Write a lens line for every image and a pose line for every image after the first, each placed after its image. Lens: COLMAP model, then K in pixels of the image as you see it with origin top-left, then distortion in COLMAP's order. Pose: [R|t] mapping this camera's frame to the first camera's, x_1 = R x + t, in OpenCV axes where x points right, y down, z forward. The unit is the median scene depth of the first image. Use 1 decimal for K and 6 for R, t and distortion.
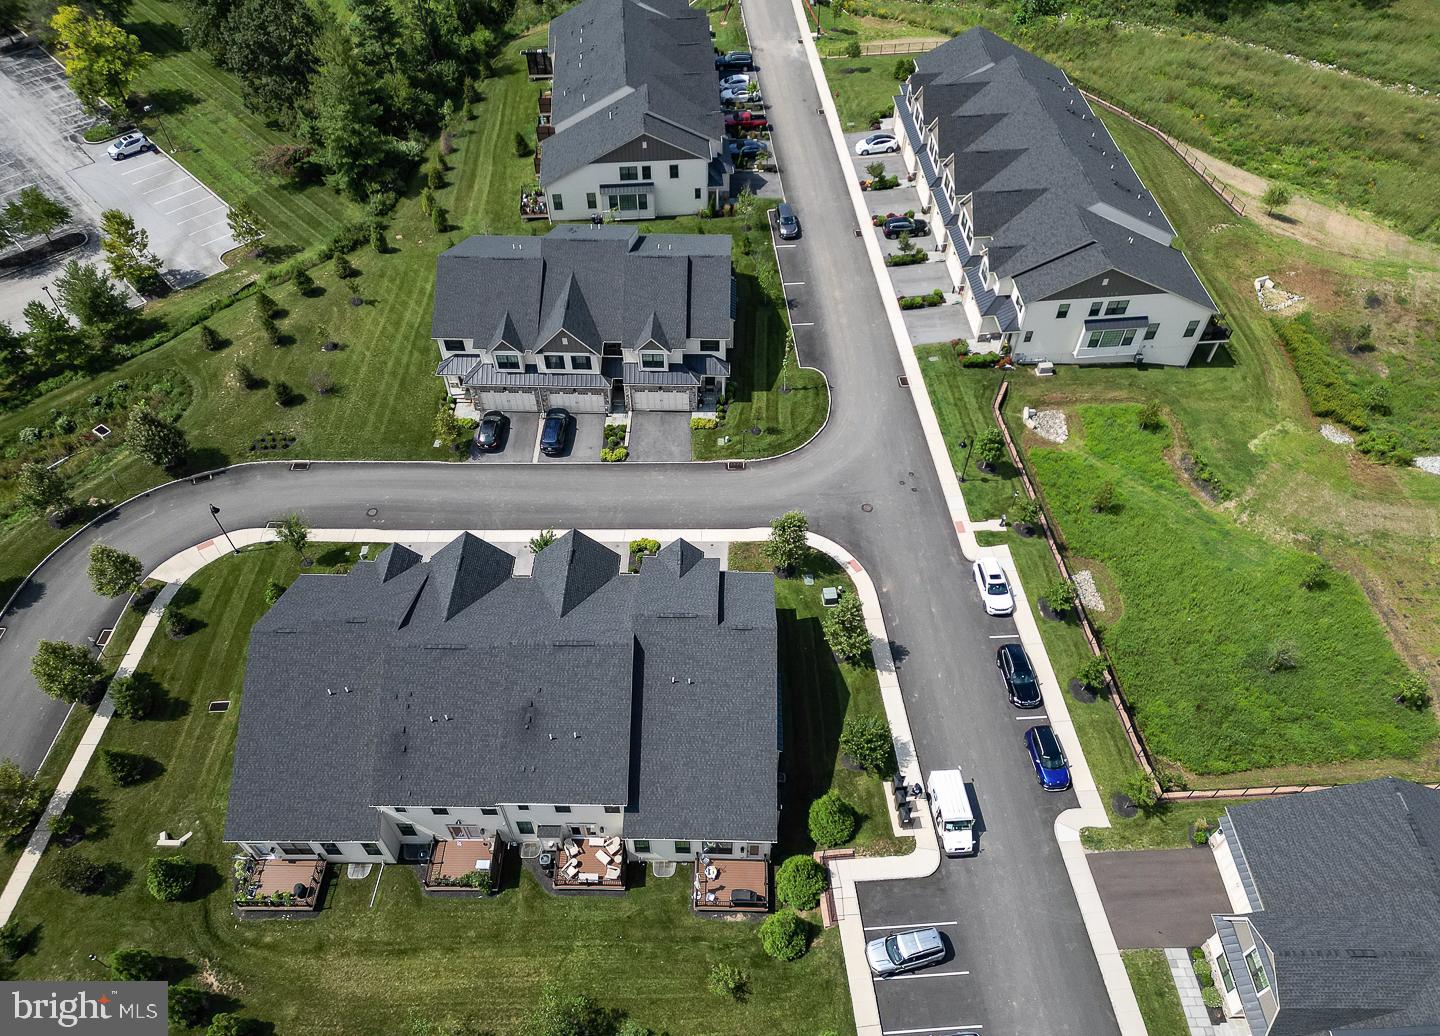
lens RADIAL K [[987.0, 0, 716.0], [0, 987.0, 544.8], [0, 0, 1]] dist [0.112986, -0.088160]
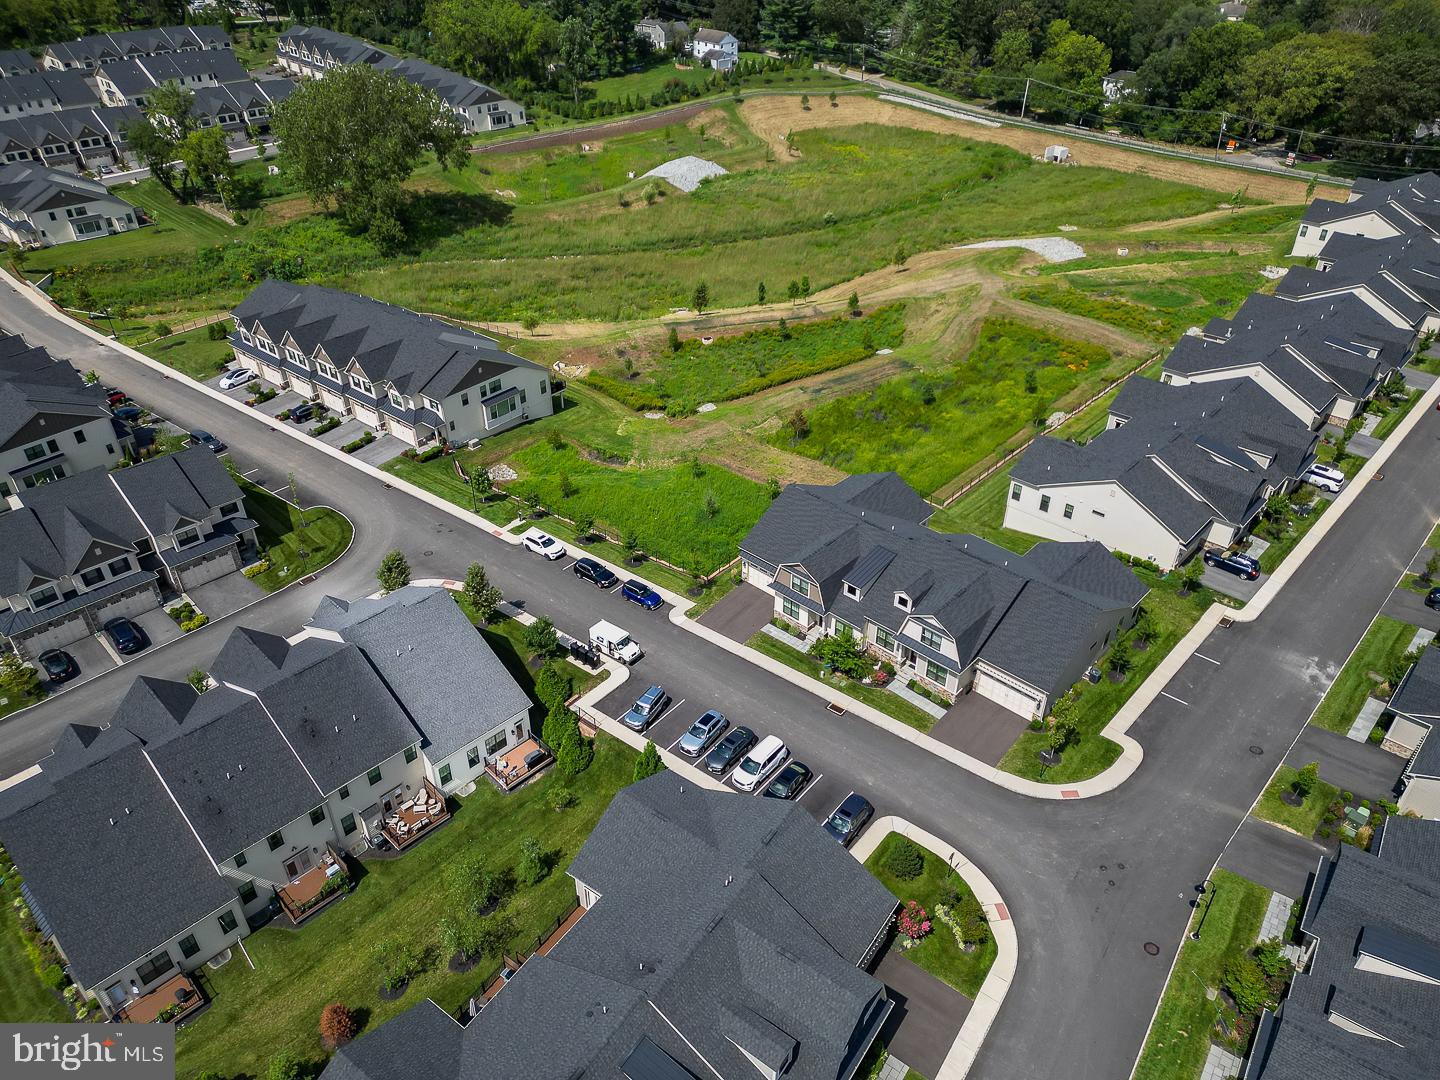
lens RADIAL K [[999.1, 0, 720.0], [0, 999.1, 540.0], [0, 0, 1]] dist [0.083442, -0.045806]
pose [[0.690676, -0.408867, 0.596485, -0.336107], [0.561706, 0.822813, -0.086400, 0.257657], [-0.455469, 0.394723, 0.797961, -0.206238]]
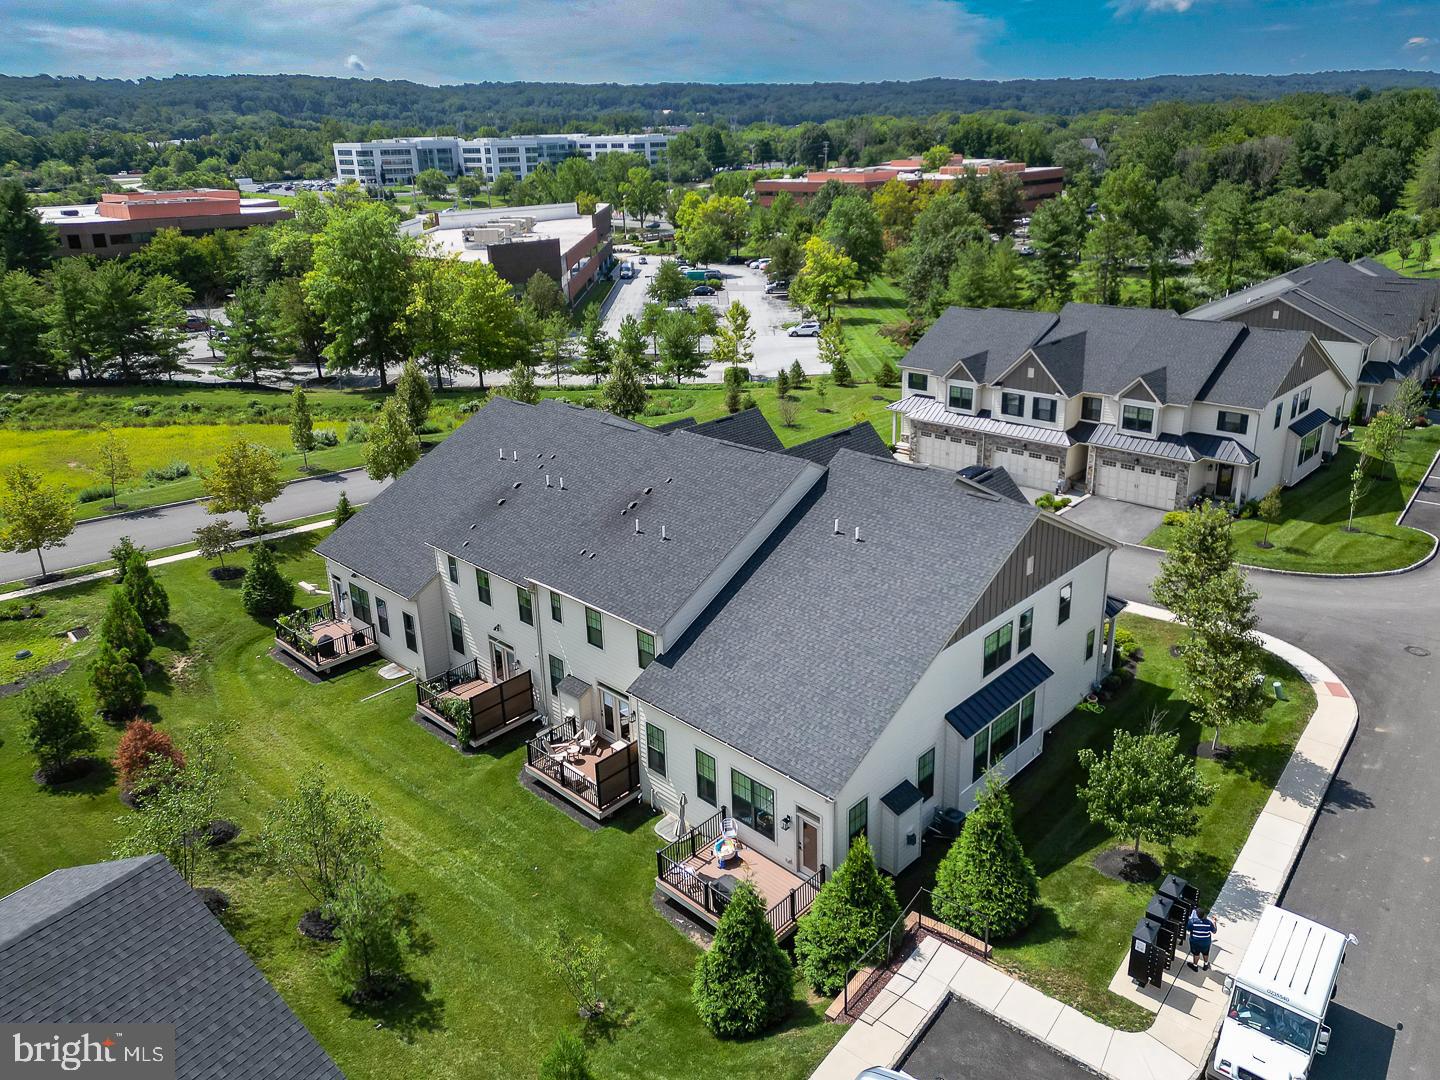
lens RADIAL K [[1035.0, 0, 742.1], [0, 1035.0, 484.5], [0, 0, 1]] dist [0.110091, -0.112837]
pose [[0.738557, 0.193747, -0.645752, 0.223226], [-0.506070, 0.792166, -0.341125, 0.254759], [0.445450, 0.578736, 0.683109, 0.374798]]
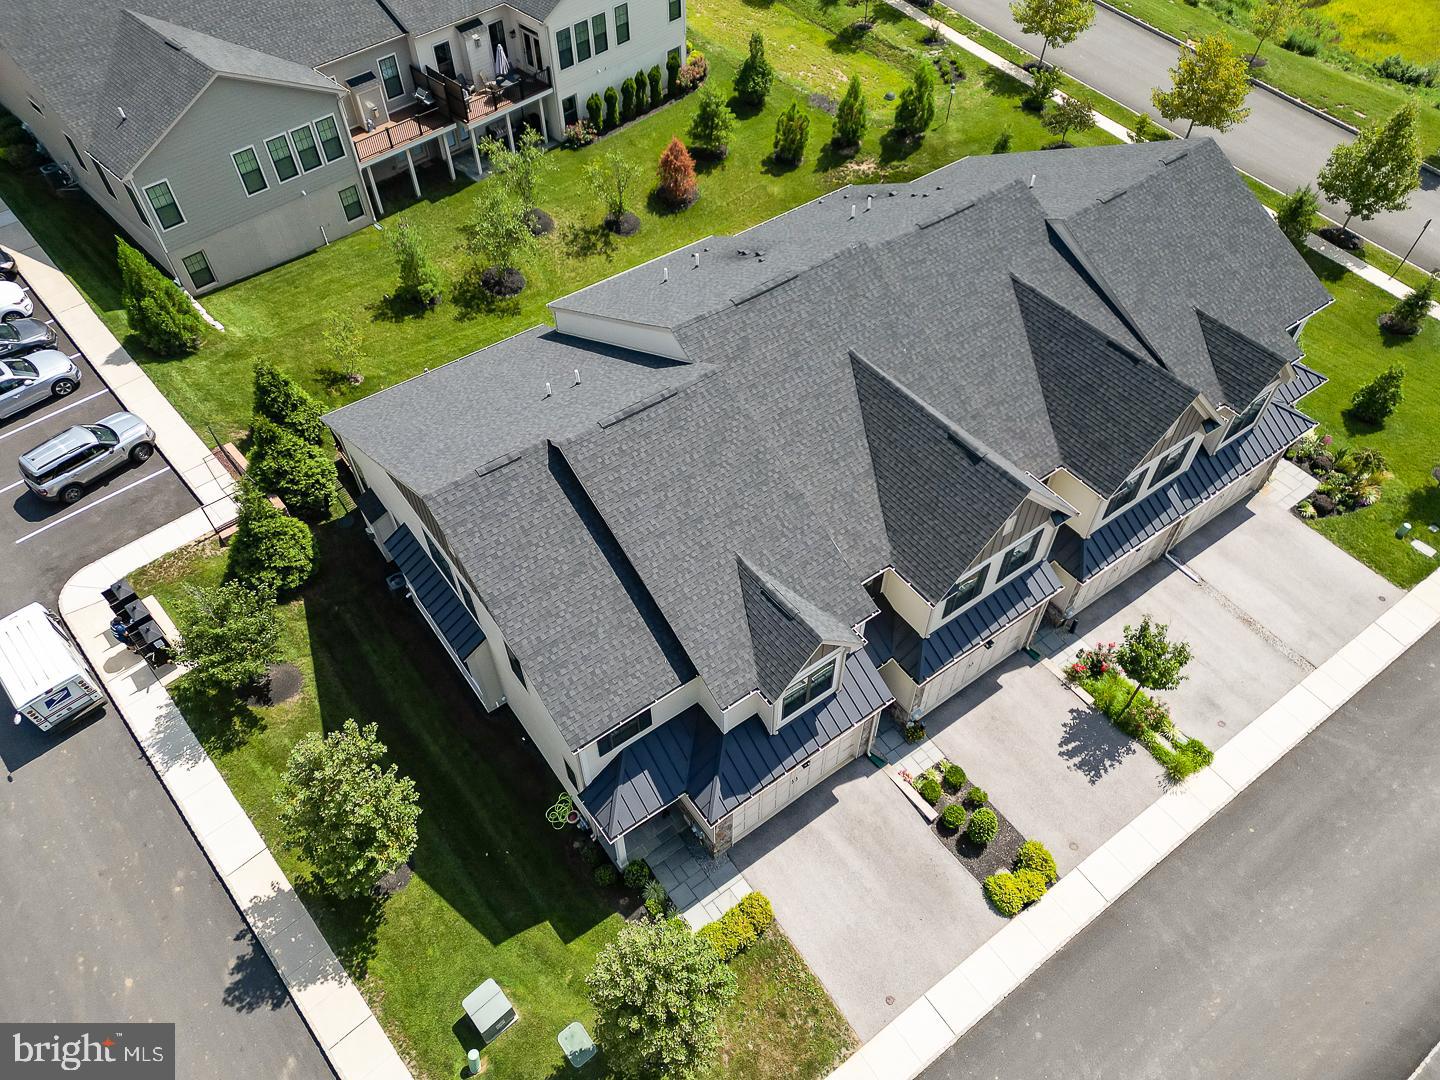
lens RADIAL K [[999.1, 0, 720.0], [0, 999.1, 540.0], [0, 0, 1]] dist [0.083442, -0.045806]
pose [[-0.796612, 0.464098, -0.387327, 0.097224], [-0.466105, -0.063589, 0.882441, -0.251911], [0.384909, 0.883499, 0.266974, 0.681253]]
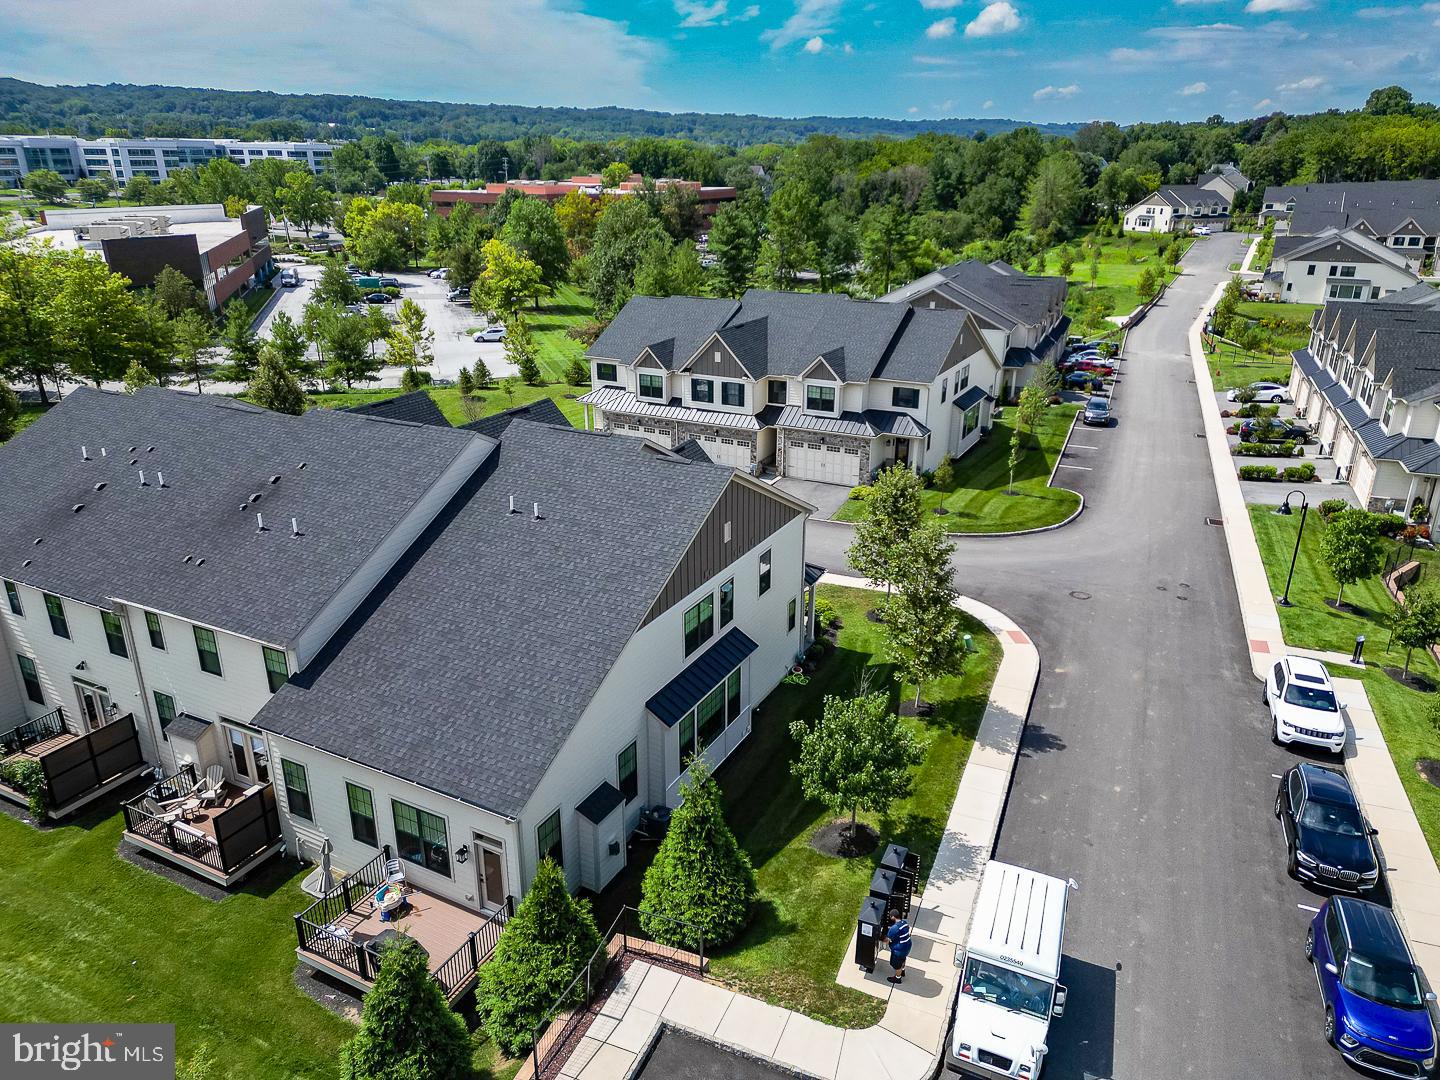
lens RADIAL K [[999.1, 0, 720.0], [0, 999.1, 540.0], [0, 0, 1]] dist [0.083442, -0.045806]
pose [[0.891523, 0.158300, -0.424415, 0.197327], [-0.350735, 0.834165, -0.425622, 0.238294], [0.286656, 0.528309, 0.799198, 0.440145]]
